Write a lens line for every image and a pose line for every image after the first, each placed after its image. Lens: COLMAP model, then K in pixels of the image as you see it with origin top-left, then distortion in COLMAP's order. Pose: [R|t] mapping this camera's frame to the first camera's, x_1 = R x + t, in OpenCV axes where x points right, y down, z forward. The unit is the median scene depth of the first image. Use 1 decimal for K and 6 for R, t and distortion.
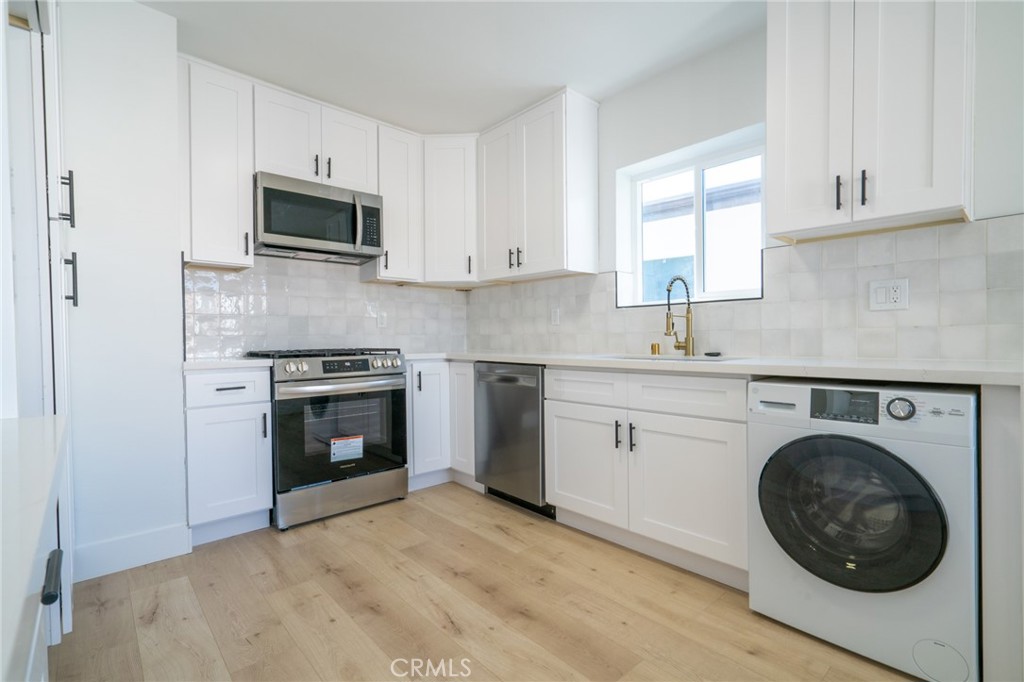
lens RADIAL K [[481.5, 0, 509.2], [0, 481.5, 344.1], [0, 0, 1]] dist [-0.001891, -0.000064]
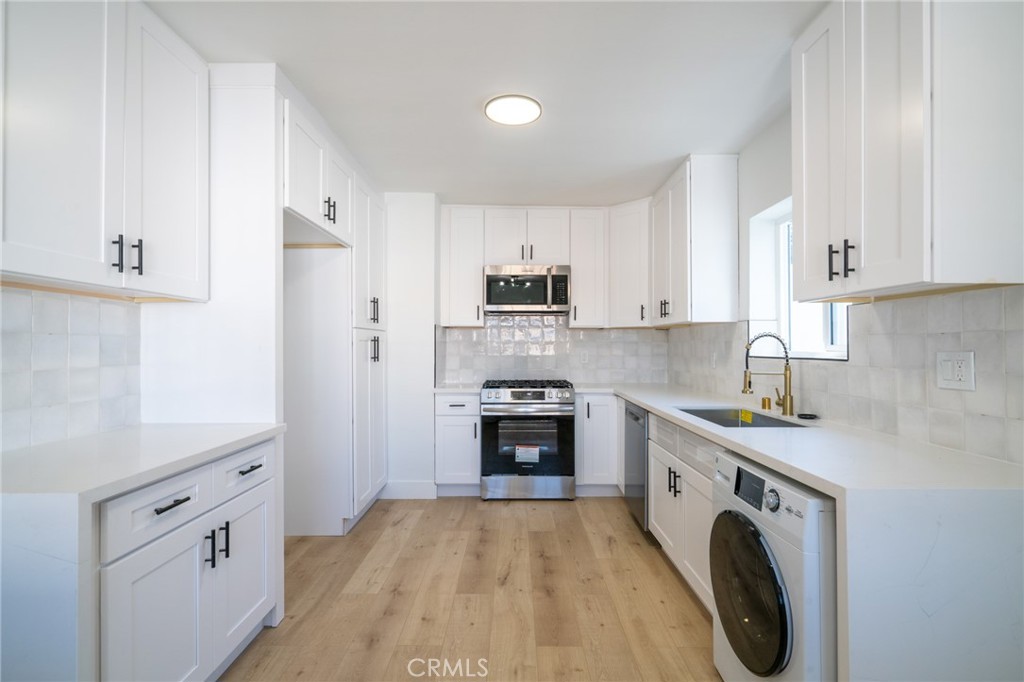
lens RADIAL K [[481.5, 0, 509.2], [0, 481.5, 344.1], [0, 0, 1]] dist [-0.001891, -0.000064]
pose [[0.727062, 0.007089, -0.686536, 0.612713], [-0.014976, 0.999873, -0.005536, -0.100147], [0.686409, 0.014306, 0.727075, -0.069382]]
